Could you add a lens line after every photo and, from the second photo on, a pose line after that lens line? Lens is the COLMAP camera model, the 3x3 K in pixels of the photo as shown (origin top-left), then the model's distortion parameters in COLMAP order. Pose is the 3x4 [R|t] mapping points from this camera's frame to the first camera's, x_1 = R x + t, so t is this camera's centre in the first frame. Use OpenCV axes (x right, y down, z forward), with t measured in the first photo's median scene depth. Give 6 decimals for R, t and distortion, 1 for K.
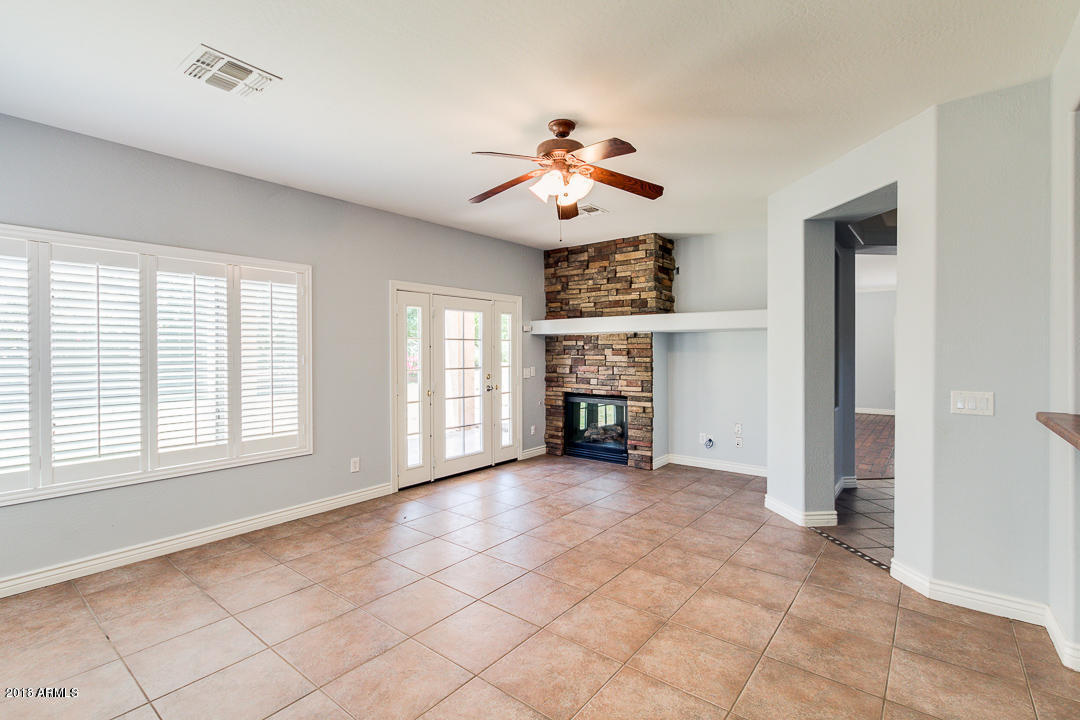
lens RADIAL K [[490.7, 0, 540.3], [0, 490.7, 350.8], [0, 0, 1]] dist [0.003097, -0.000067]
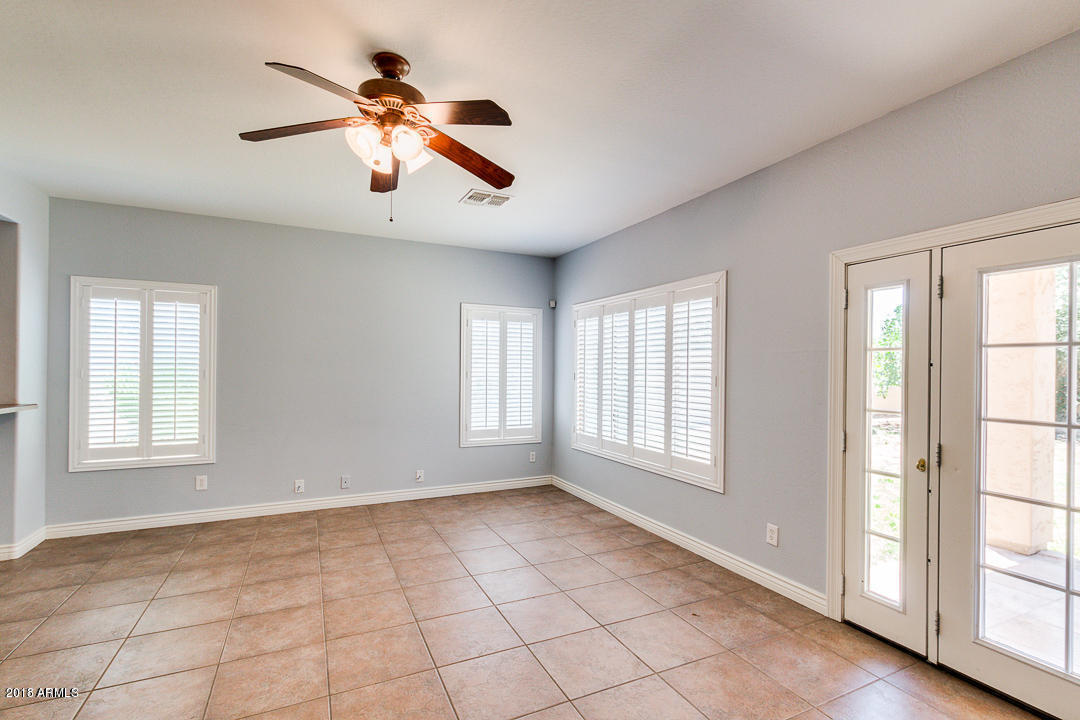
lens RADIAL K [[490.7, 0, 541.0], [0, 490.7, 369.4], [0, 0, 1]] dist [0.003097, -0.000067]
pose [[-0.432995, -0.000910, -0.901396, 0.304227], [-0.009614, 0.999947, 0.003609, -0.002050], [0.901345, 0.010229, -0.432981, 0.766185]]
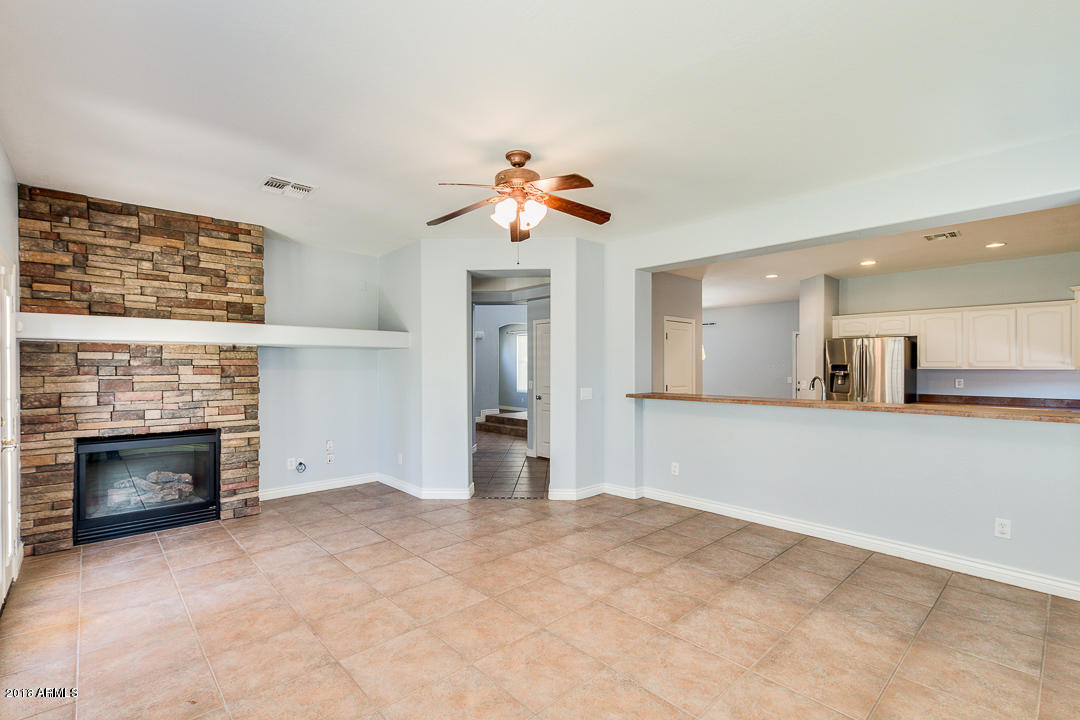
lens RADIAL K [[490.7, 0, 540.2], [0, 490.7, 364.8], [0, 0, 1]] dist [0.003097, -0.000067]
pose [[0.152196, 0.005210, 0.988337, -0.501831], [0.001851, 0.999983, -0.005556, -0.000373], [-0.988349, 0.002675, 0.152184, 0.398782]]
